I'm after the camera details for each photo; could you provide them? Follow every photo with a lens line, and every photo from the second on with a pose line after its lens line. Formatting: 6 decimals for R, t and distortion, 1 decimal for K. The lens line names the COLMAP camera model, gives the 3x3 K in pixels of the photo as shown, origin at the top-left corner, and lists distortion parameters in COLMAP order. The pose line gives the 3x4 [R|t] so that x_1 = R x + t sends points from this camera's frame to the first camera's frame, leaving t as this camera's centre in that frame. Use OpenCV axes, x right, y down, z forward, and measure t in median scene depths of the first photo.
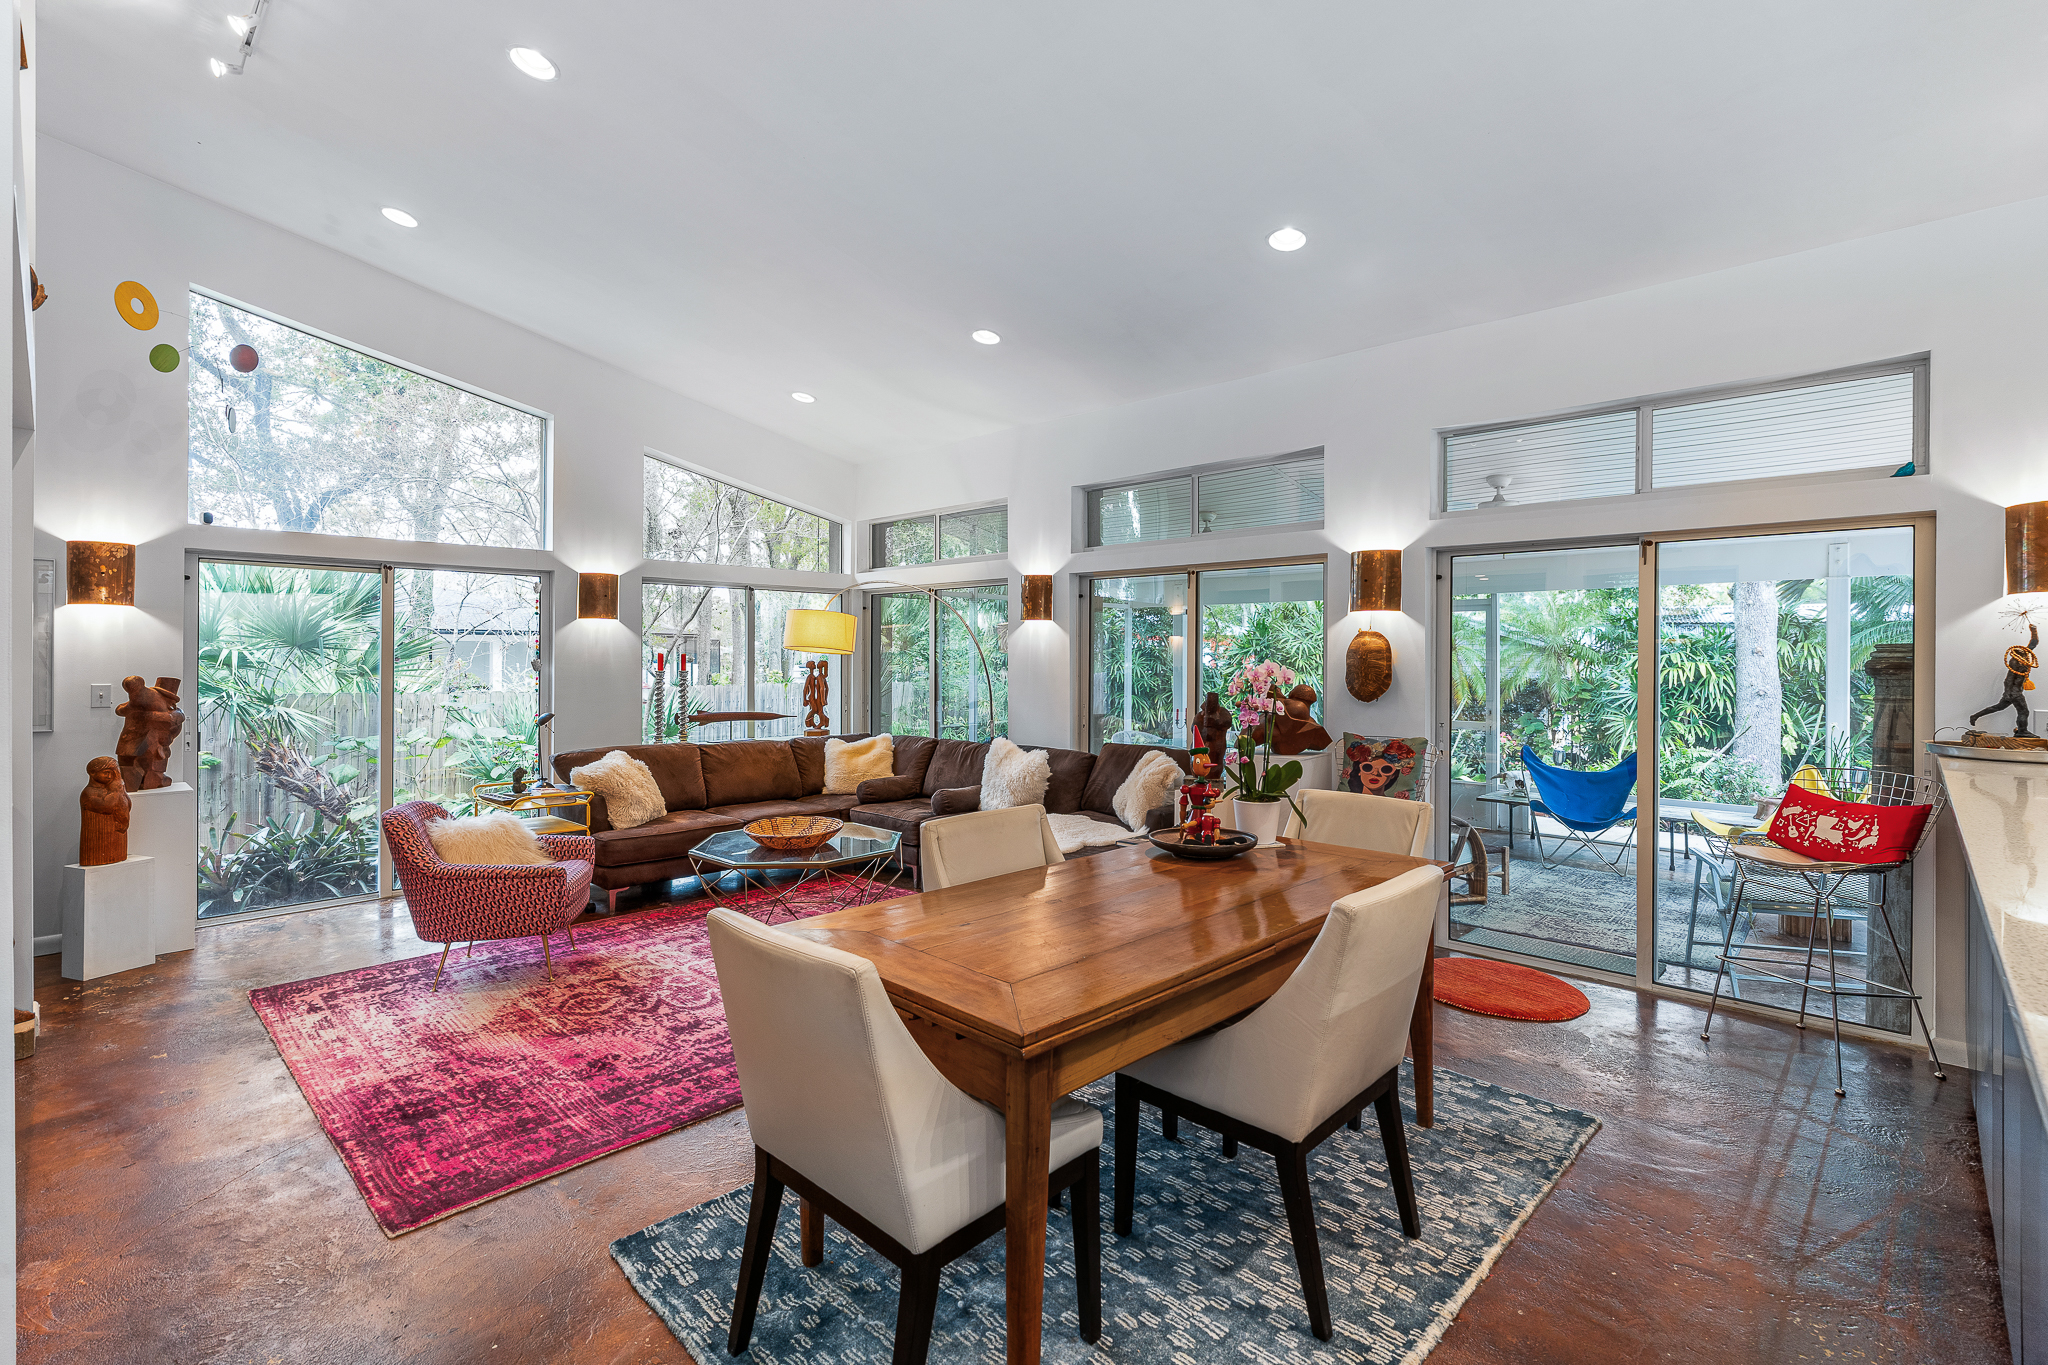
lens RADIAL K [[928.2, 0, 1014.0], [0, 928.2, 652.7], [0, 0, 1]] dist [-0.013053, 0.005604]
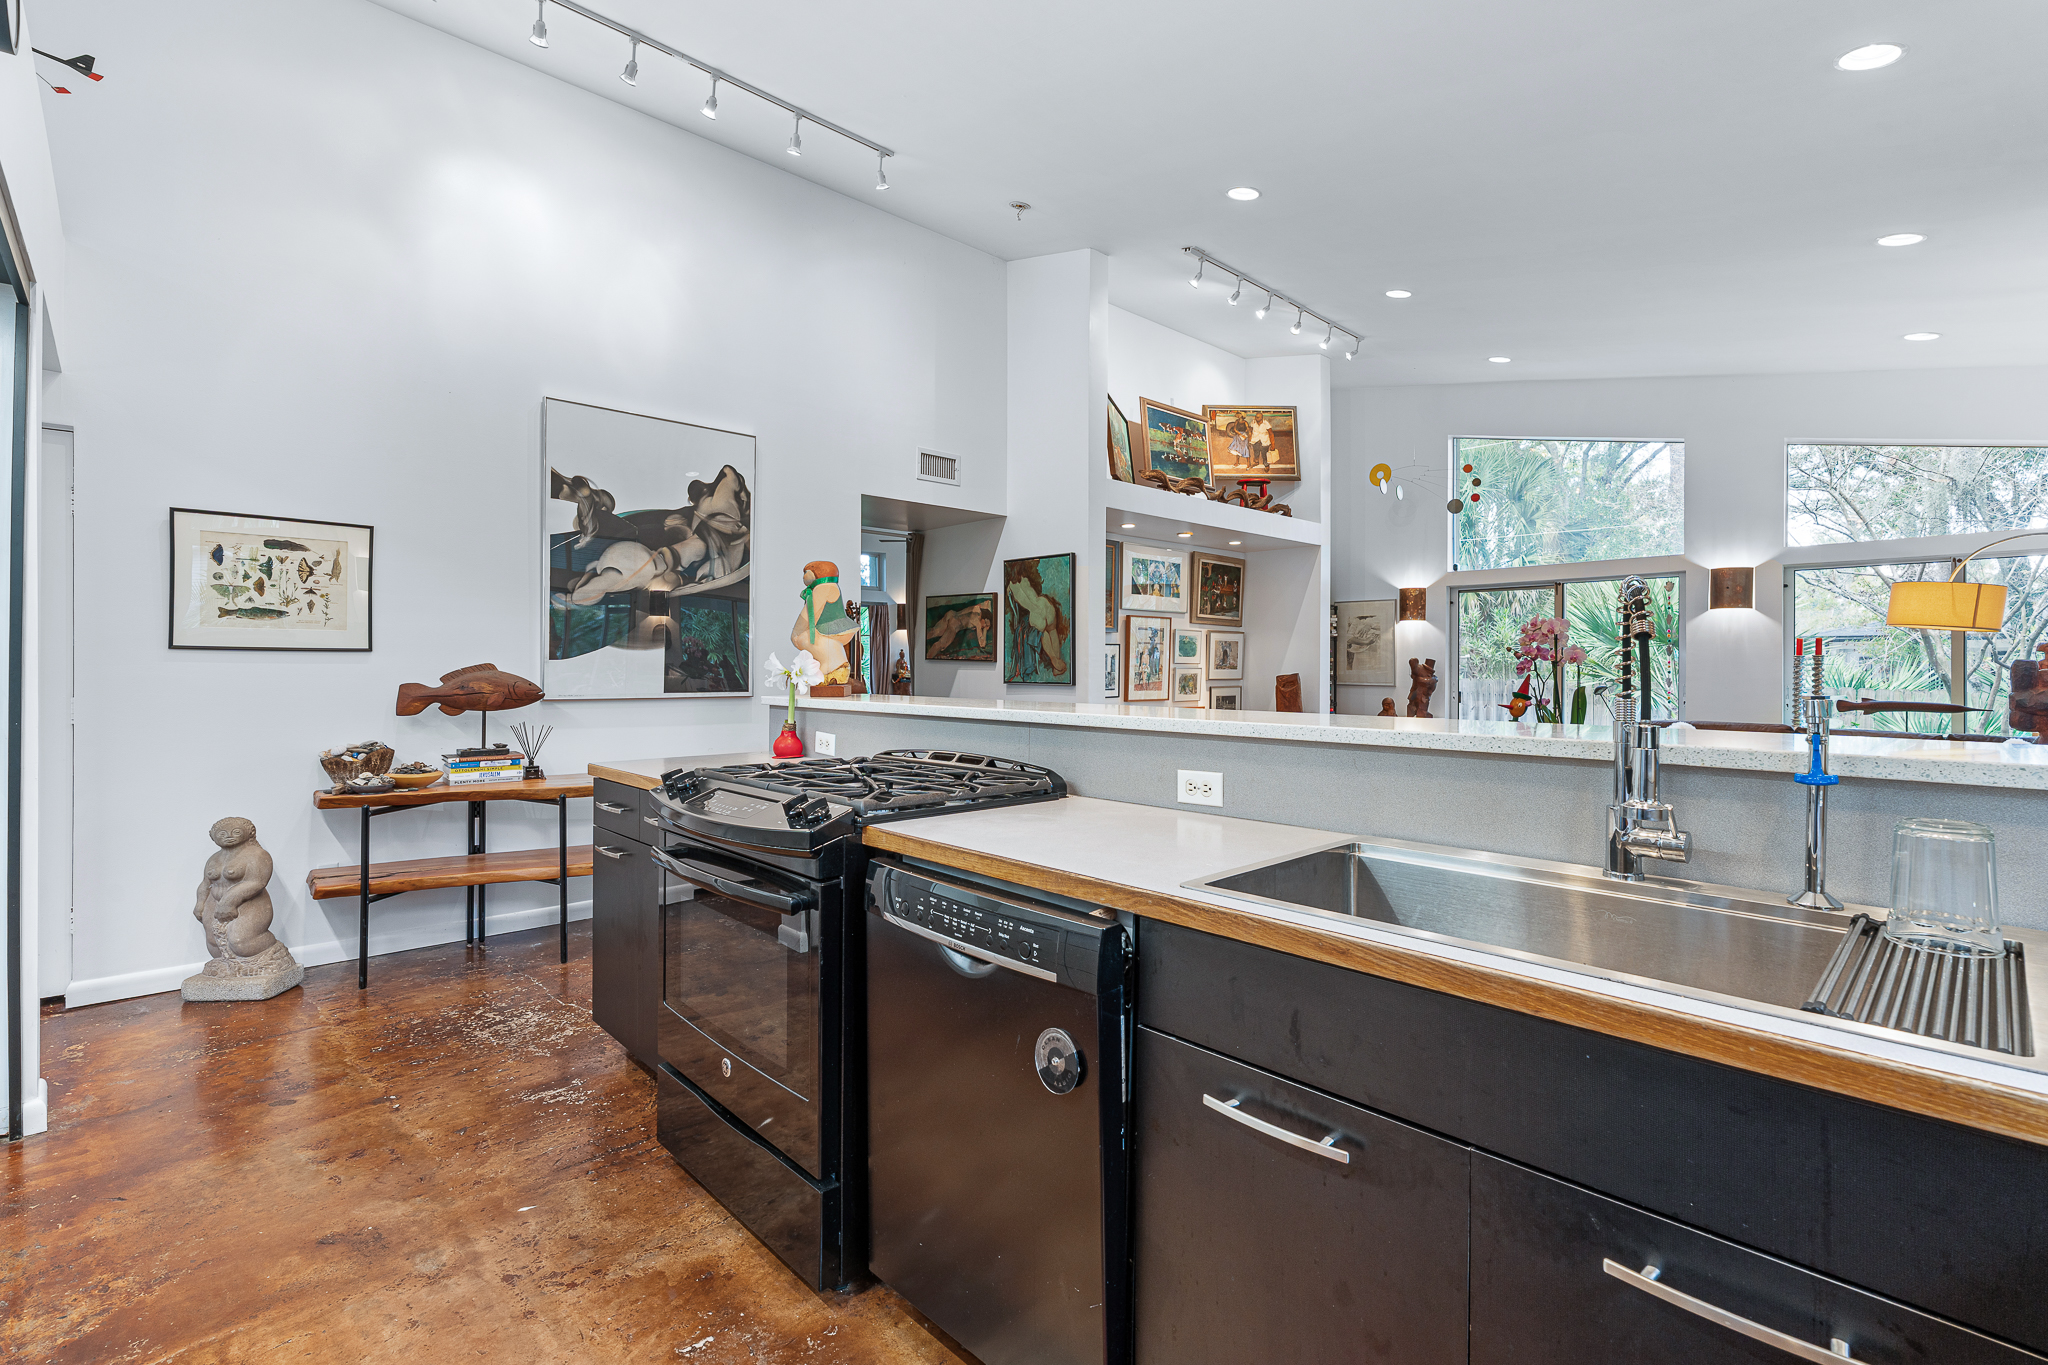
lens RADIAL K [[928.2, 0, 1011.9], [0, 928.2, 661.0], [0, 0, 1]] dist [-0.013053, 0.005604]
pose [[-0.065159, -0.011773, -0.997805, 0.949879], [-0.000247, 0.999931, -0.011782, 0.052512], [0.997875, -0.000521, -0.065157, 0.298888]]
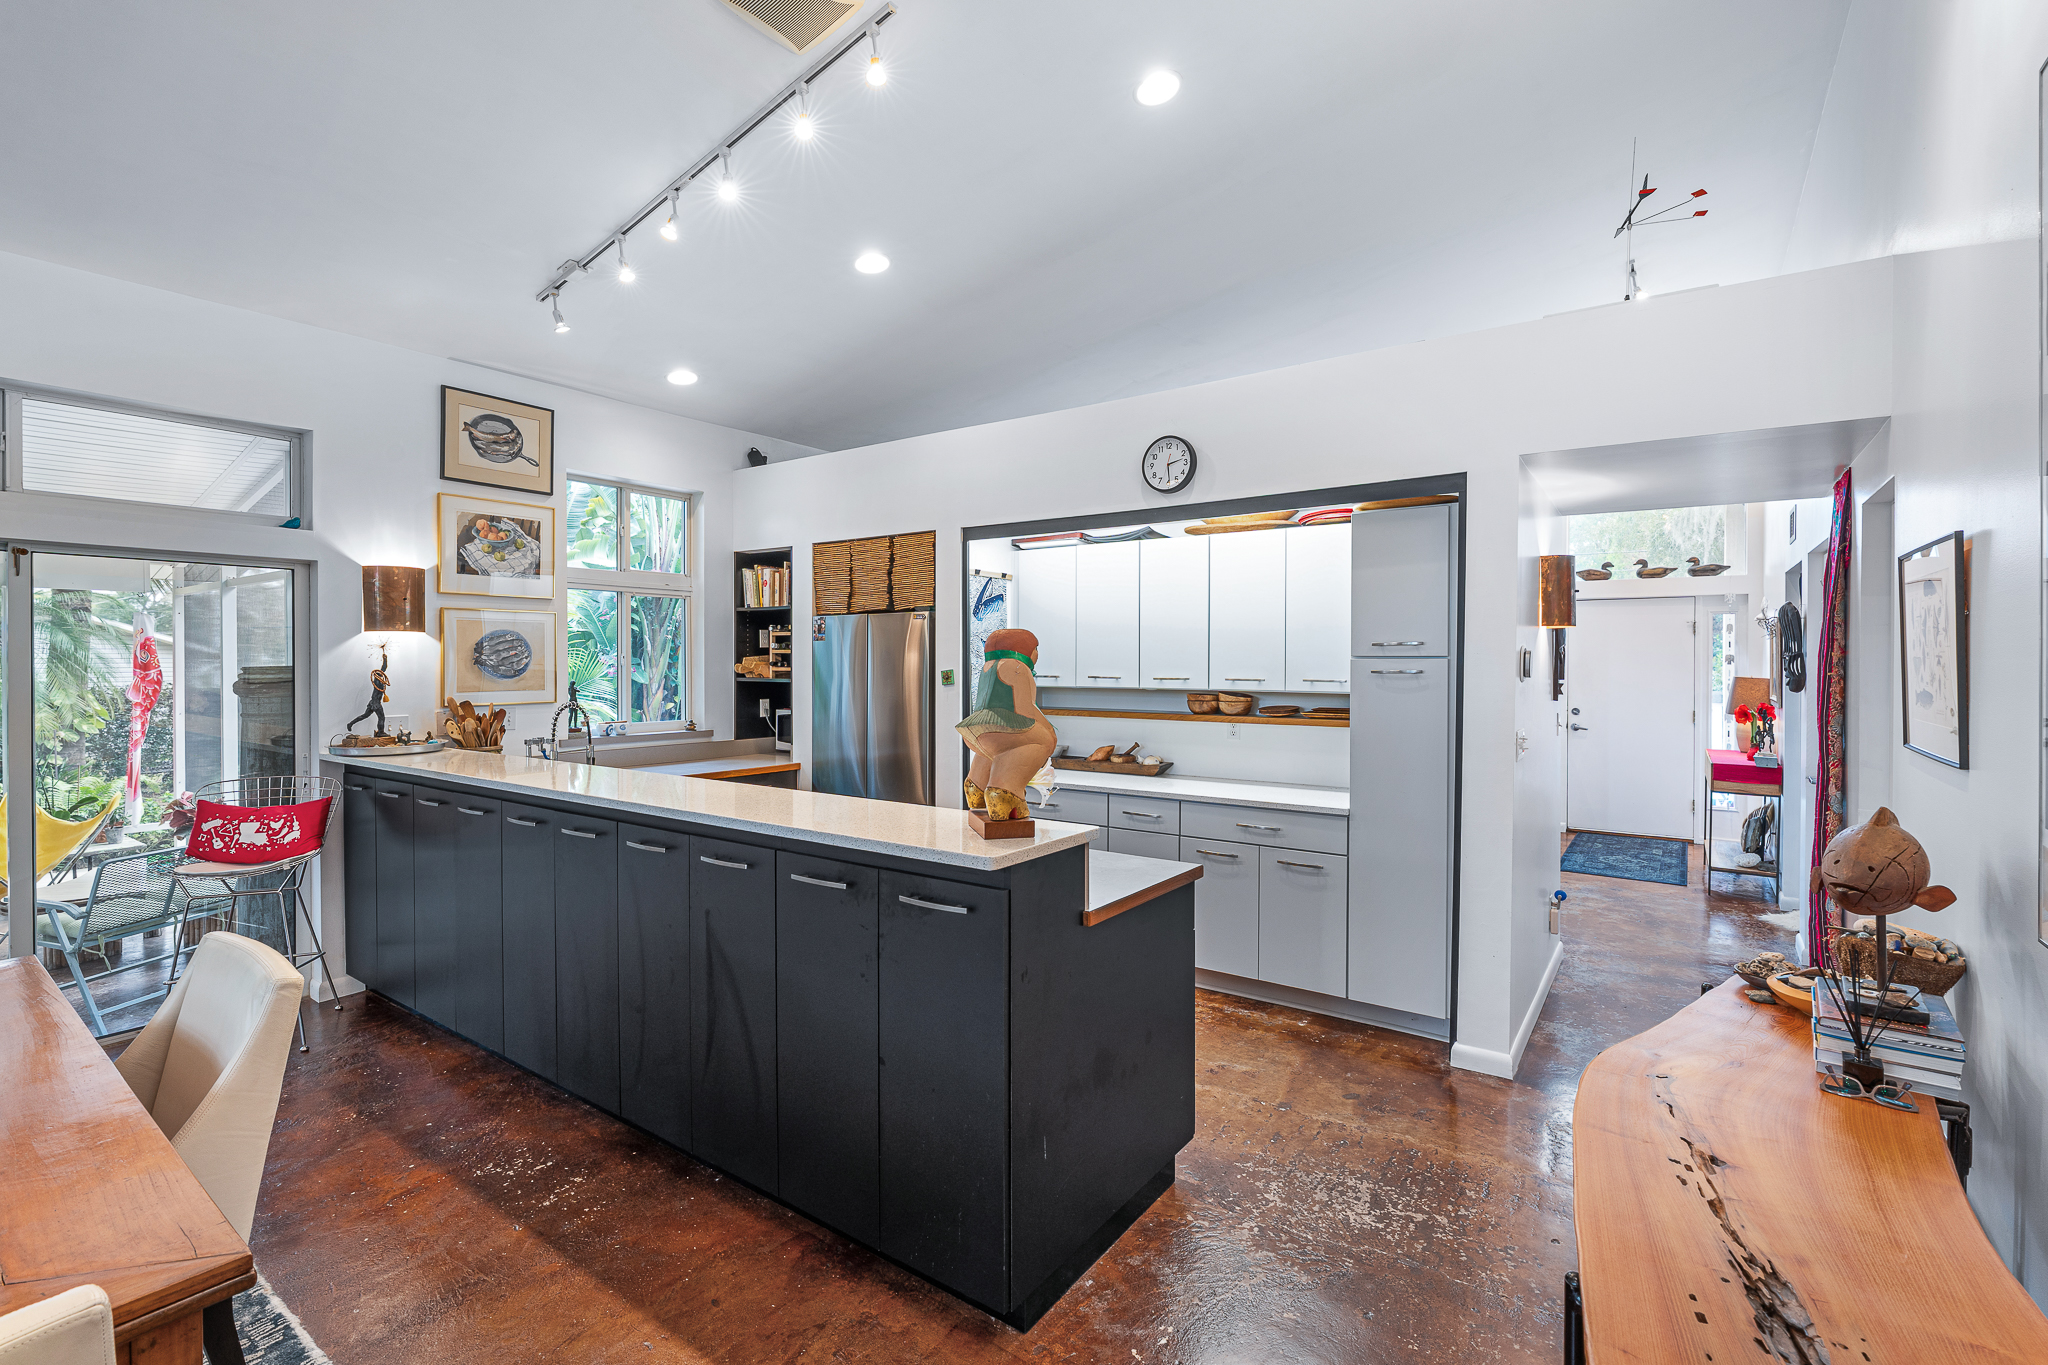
lens RADIAL K [[928.2, 0, 1034.3], [0, 928.2, 664.1], [0, 0, 1]] dist [-0.013053, 0.005604]
pose [[-0.138483, -0.008328, 0.990330, -0.266709], [-0.003695, 0.999962, 0.007892, -0.020536], [-0.990358, -0.002567, -0.138508, 0.156673]]
